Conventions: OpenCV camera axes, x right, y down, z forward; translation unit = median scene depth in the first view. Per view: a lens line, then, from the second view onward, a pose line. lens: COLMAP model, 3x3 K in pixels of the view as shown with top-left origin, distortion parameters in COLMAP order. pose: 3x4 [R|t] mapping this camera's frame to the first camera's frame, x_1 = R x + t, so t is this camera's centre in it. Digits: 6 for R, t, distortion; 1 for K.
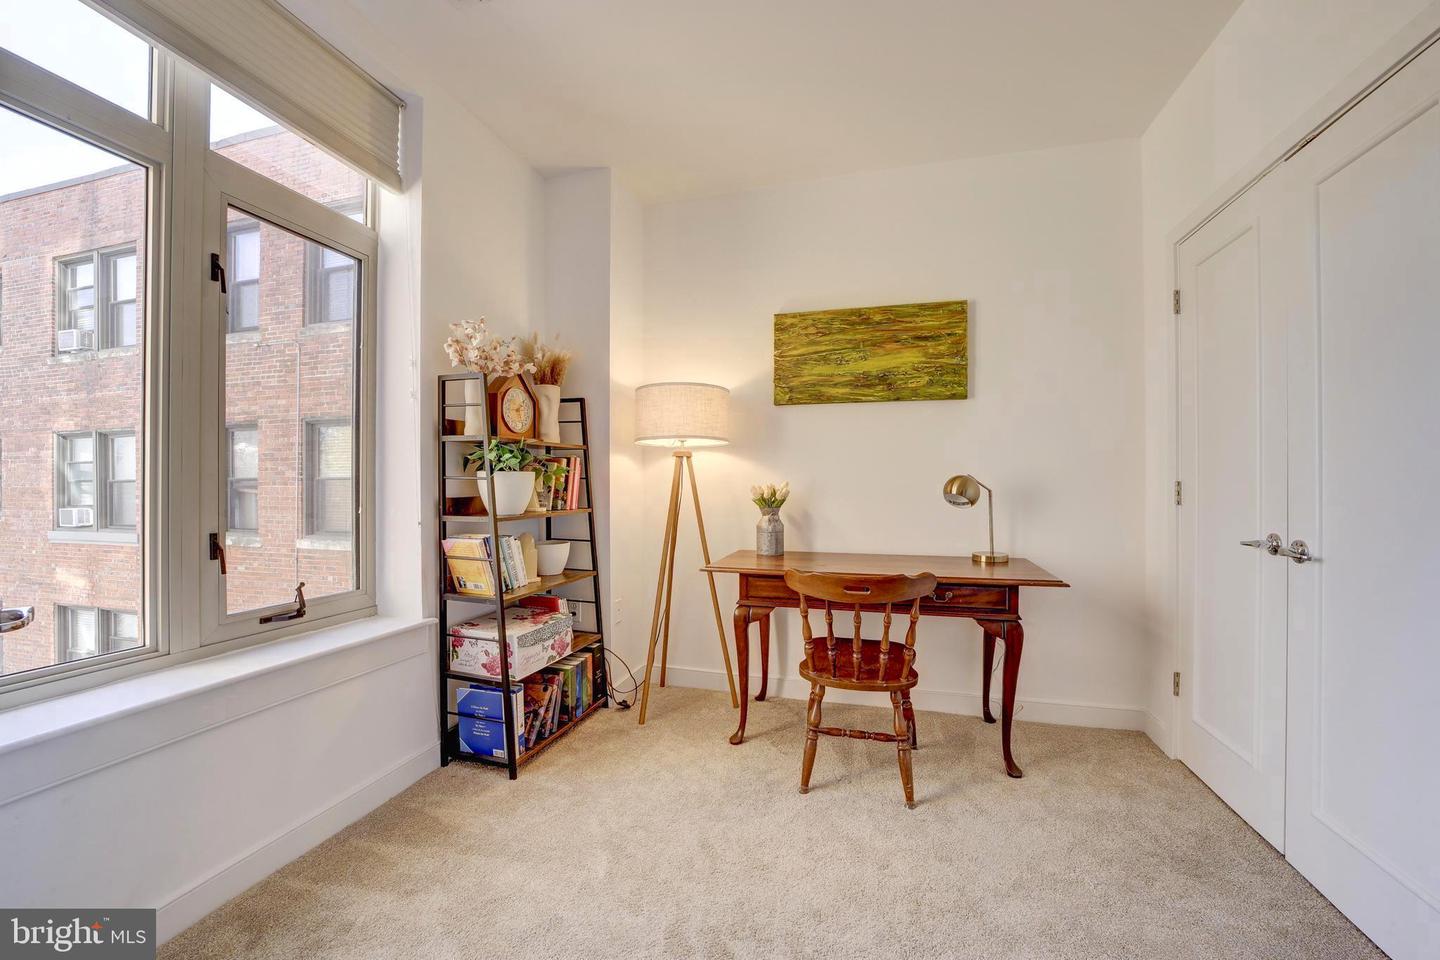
lens RADIAL K [[565.3, 0, 724.3], [0, 565.3, 495.3], [0, 0, 1]] dist [-0.029294, 0.005275]
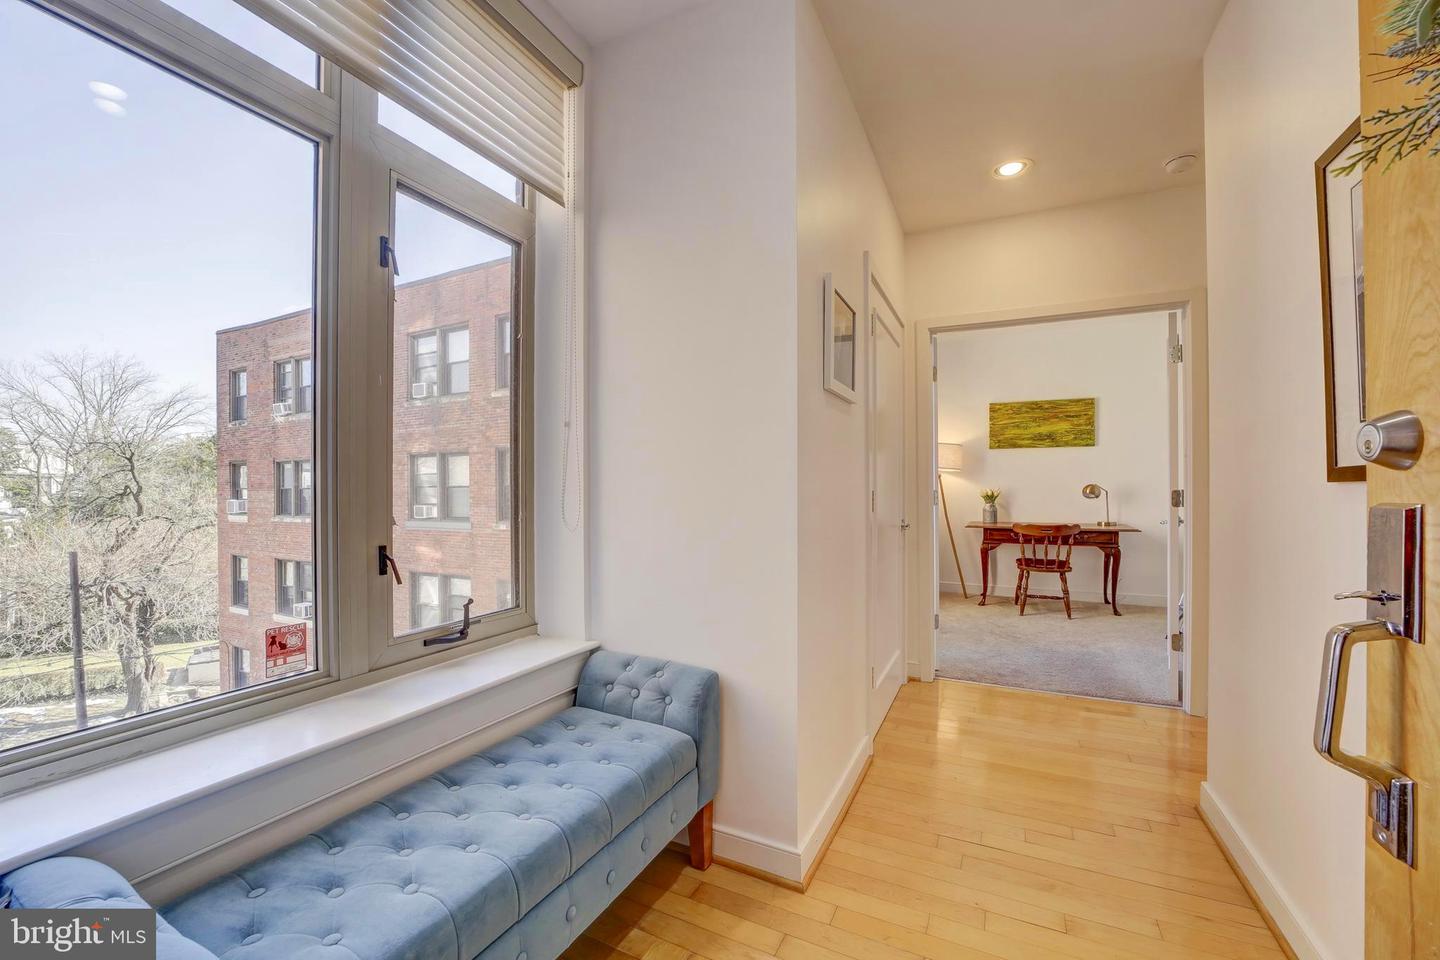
lens RADIAL K [[565.3, 0, 723.2], [0, 565.3, 494.4], [0, 0, 1]] dist [-0.029294, 0.005275]
pose [[0.982483, -0.002364, -0.186336, -0.565674], [0.001403, 0.999985, -0.005286, 0.012739], [0.186346, 0.004932, 0.982472, -1.362766]]
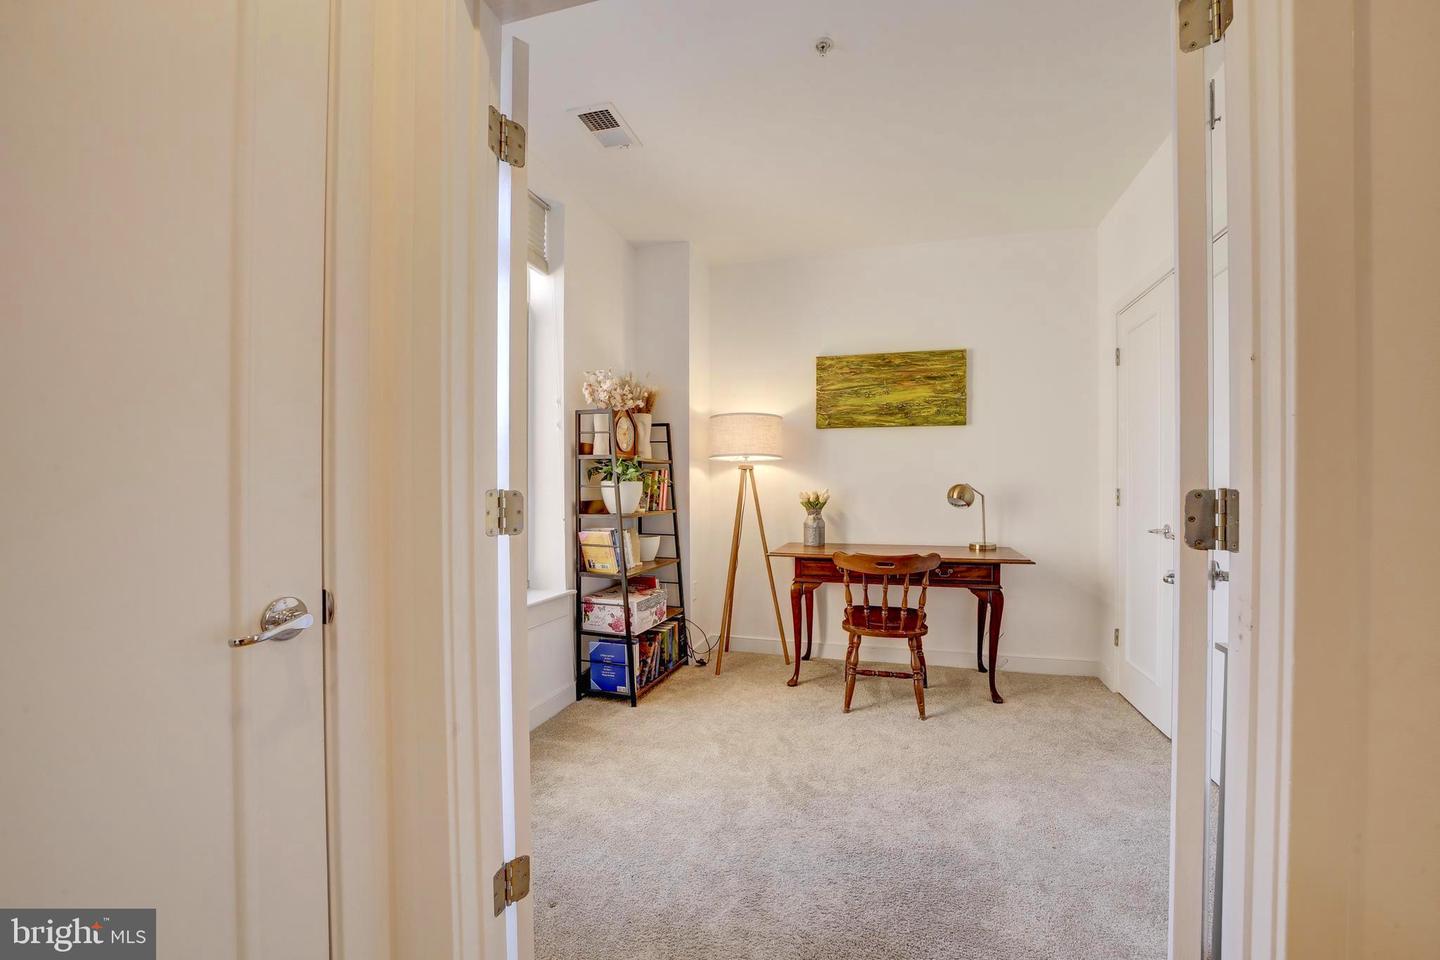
lens RADIAL K [[565.3, 0, 750.0], [0, 565.3, 505.0], [0, 0, 1]] dist [-0.029294, 0.005275]
pose [[0.999774, -0.000891, 0.021259, -0.106182], [0.000761, 0.999981, 0.006135, 0.005558], [-0.021264, -0.006117, 0.999755, -0.324149]]
